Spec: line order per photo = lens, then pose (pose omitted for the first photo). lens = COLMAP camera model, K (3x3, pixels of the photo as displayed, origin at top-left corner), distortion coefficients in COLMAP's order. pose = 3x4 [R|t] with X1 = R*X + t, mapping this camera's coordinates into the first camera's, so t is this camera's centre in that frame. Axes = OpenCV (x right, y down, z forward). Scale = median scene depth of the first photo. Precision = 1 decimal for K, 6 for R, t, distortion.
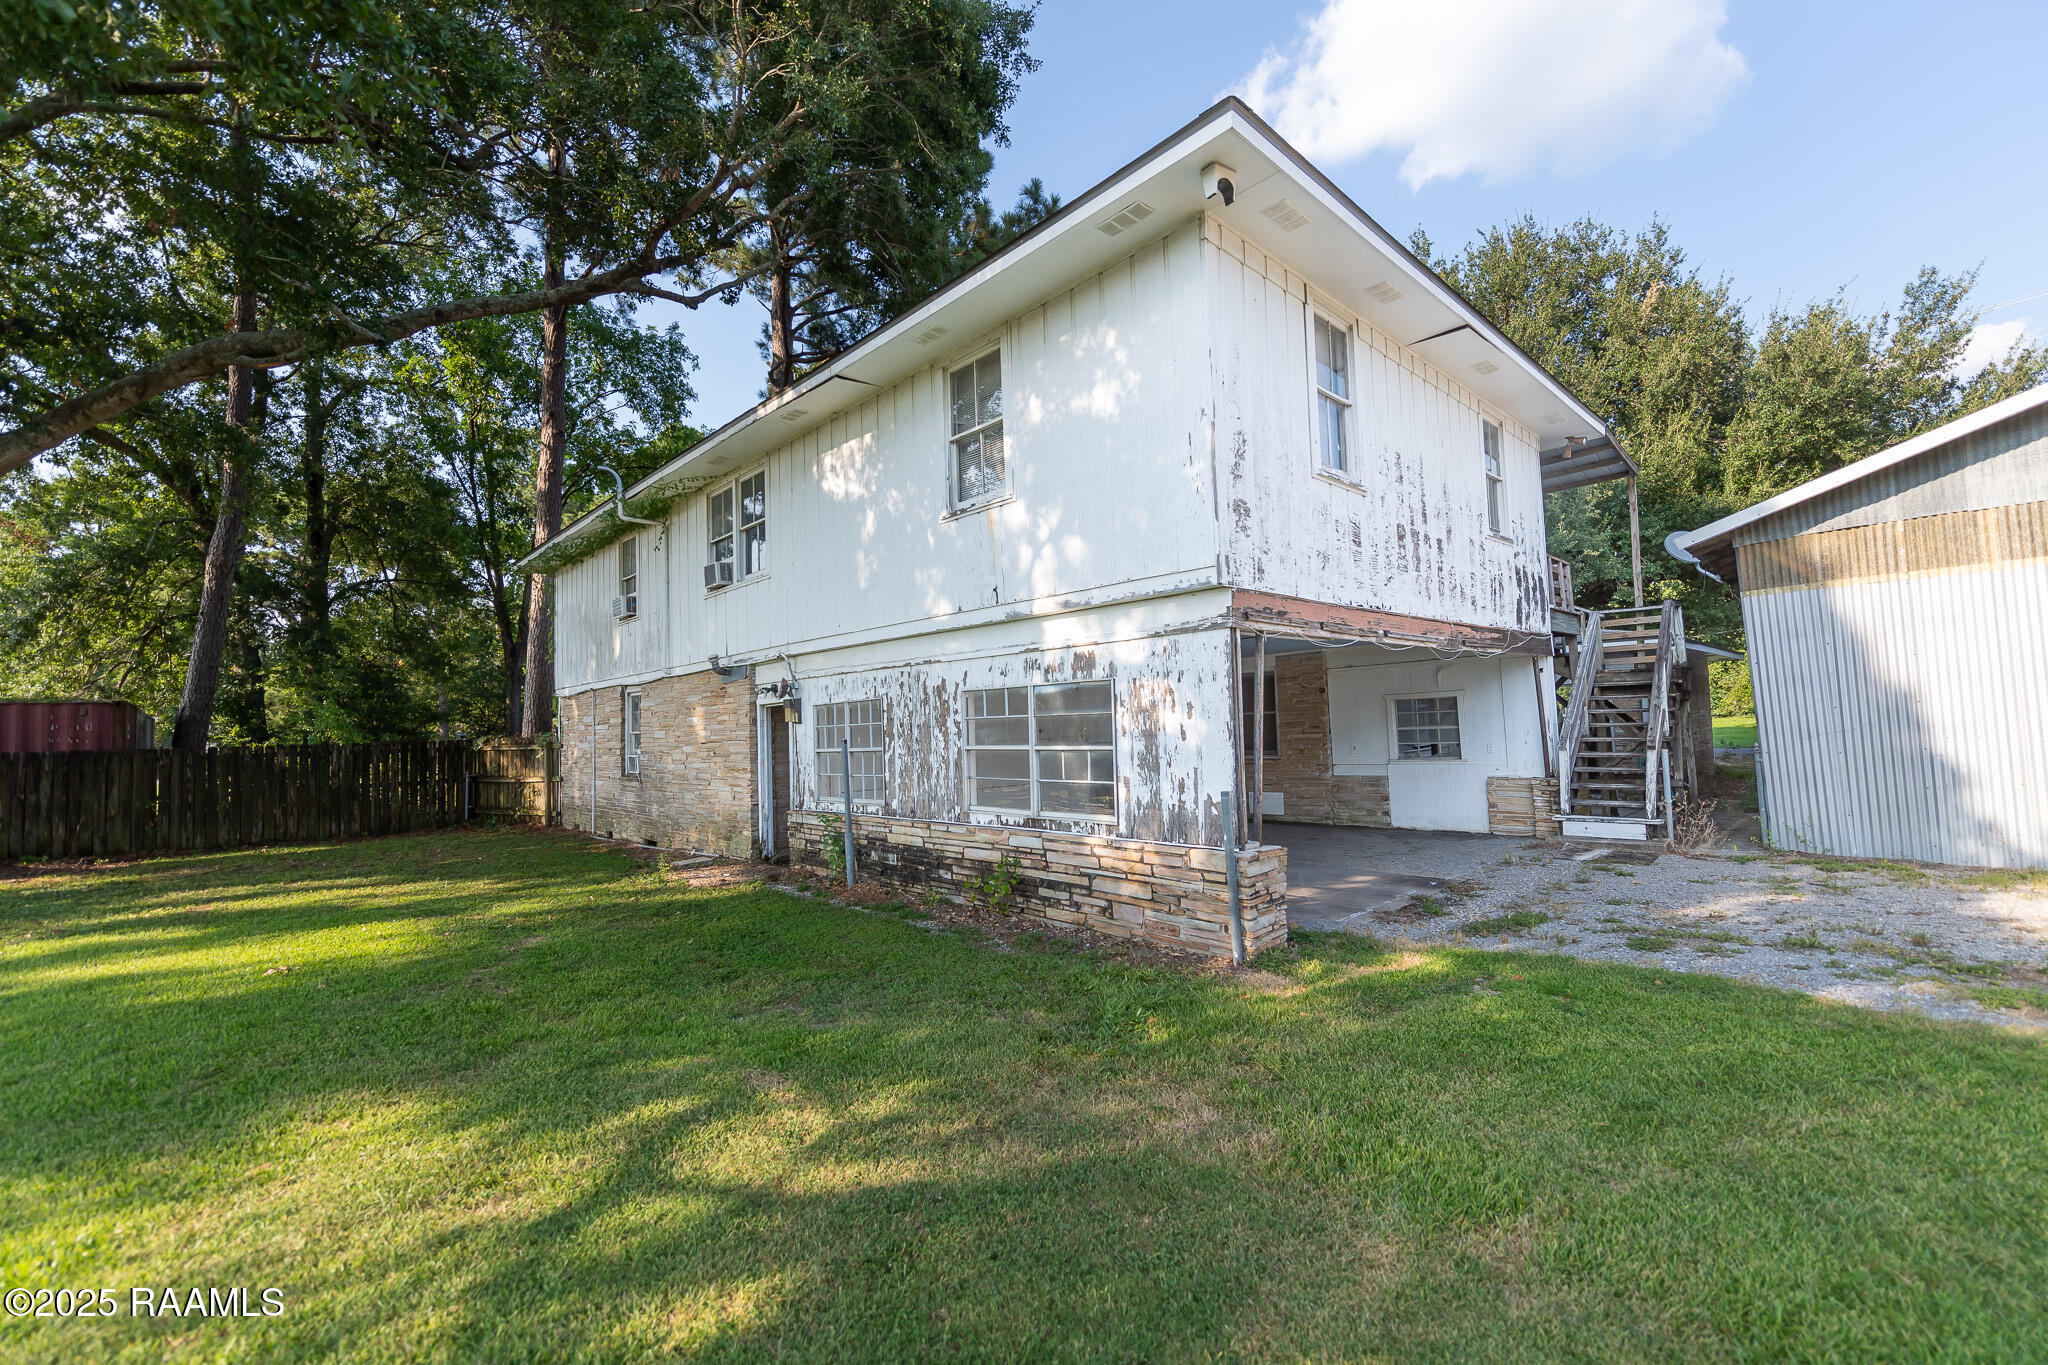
lens RADIAL K [[870.5, 0, 1029.0], [0, 870.5, 675.5], [0, 0, 1]] dist [0.009422, -0.000442]
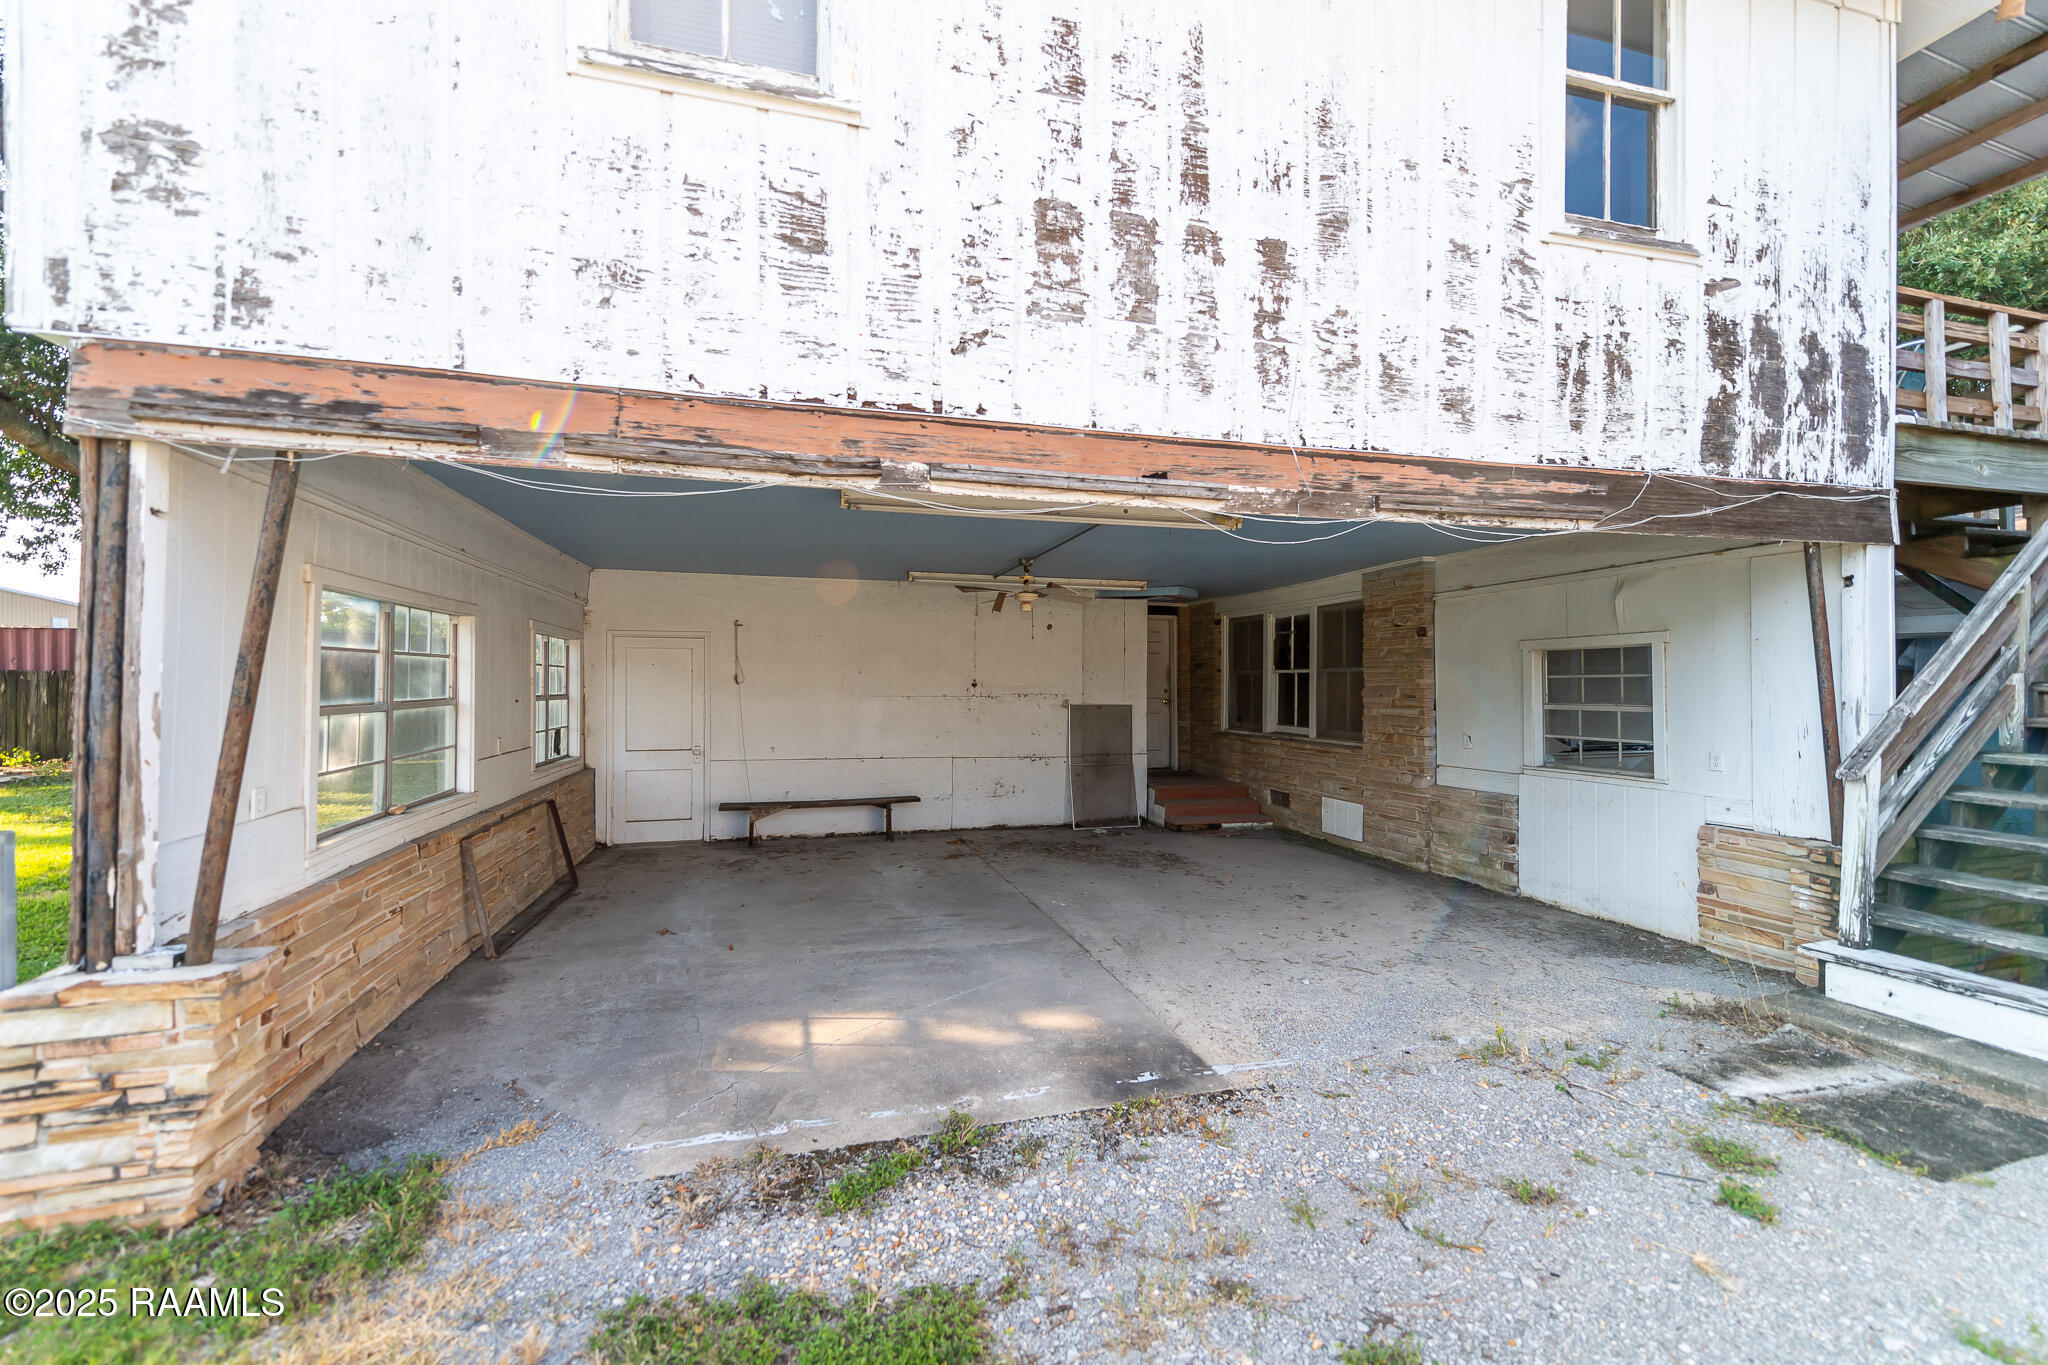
lens RADIAL K [[870.5, 0, 1021.1], [0, 870.5, 678.7], [0, 0, 1]] dist [0.009422, -0.000442]
pose [[0.877089, 0.035640, -0.479004, 0.469646], [-0.006289, 0.998010, 0.062741, 0.017187], [0.480287, -0.052017, 0.875568, 0.479281]]
